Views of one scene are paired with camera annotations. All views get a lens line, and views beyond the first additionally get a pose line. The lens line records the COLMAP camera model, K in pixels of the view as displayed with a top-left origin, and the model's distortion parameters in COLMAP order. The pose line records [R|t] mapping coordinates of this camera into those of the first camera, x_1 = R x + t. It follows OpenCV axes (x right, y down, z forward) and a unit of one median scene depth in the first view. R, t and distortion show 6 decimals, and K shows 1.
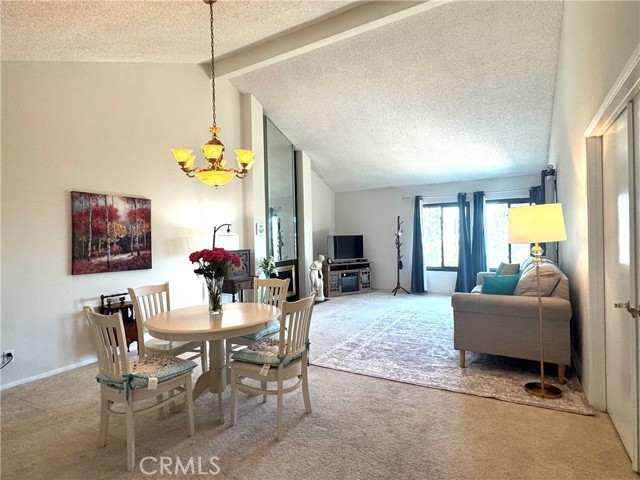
lens RADIAL K [[345.4, 0, 316.8], [0, 345.4, 239.4], [0, 0, 1]] dist [-0.001121, -0.000128]
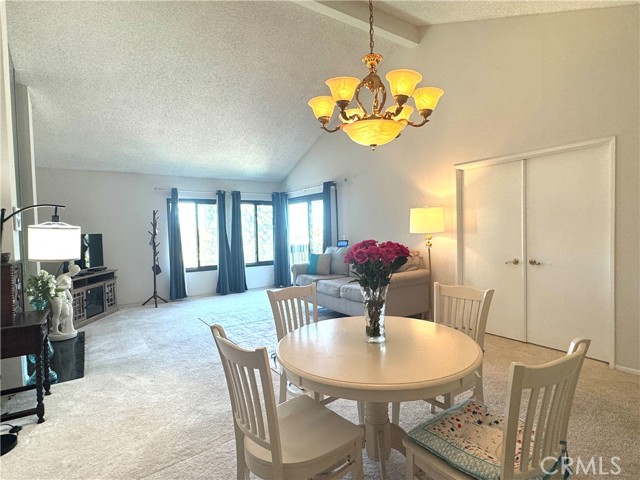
lens RADIAL K [[345.4, 0, 316.8], [0, 345.4, 239.4], [0, 0, 1]] dist [-0.001121, -0.000128]
pose [[0.410761, -0.018369, 0.911558, -0.613672], [0.025799, 0.999631, 0.008519, 0.008617], [-0.911378, 0.020018, 0.411083, 0.545486]]
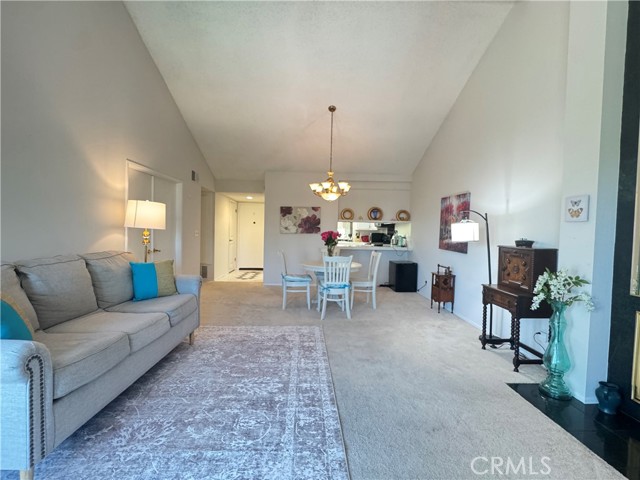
lens RADIAL K [[297.0, 0, 318.5], [0, 297.0, 239.9], [0, 0, 1]] dist [-0.001594, 0.000082]
pose [[-0.839549, 0.020839, -0.542884, 0.466618], [-0.008925, 0.998600, 0.052134, -0.007603], [0.543210, 0.048614, -0.838188, 1.577920]]
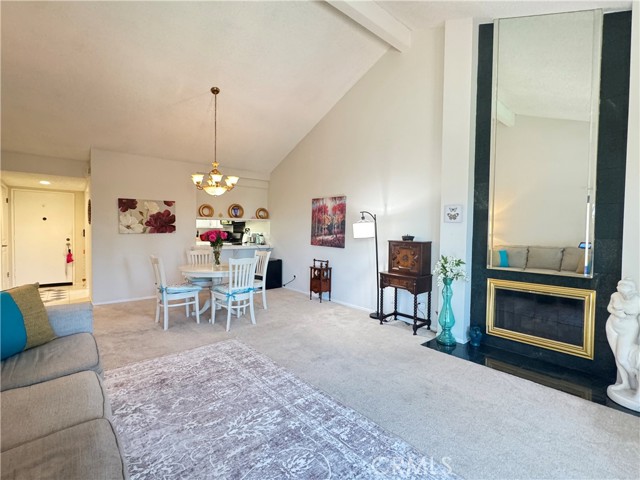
lens RADIAL K [[297.0, 0, 318.5], [0, 297.0, 239.9], [0, 0, 1]] dist [-0.001594, 0.000082]
pose [[-0.325621, 0.047516, -0.944306, 0.644440], [-0.012768, 0.998424, 0.054642, -0.008833], [0.945414, 0.029849, -0.324502, 1.298245]]
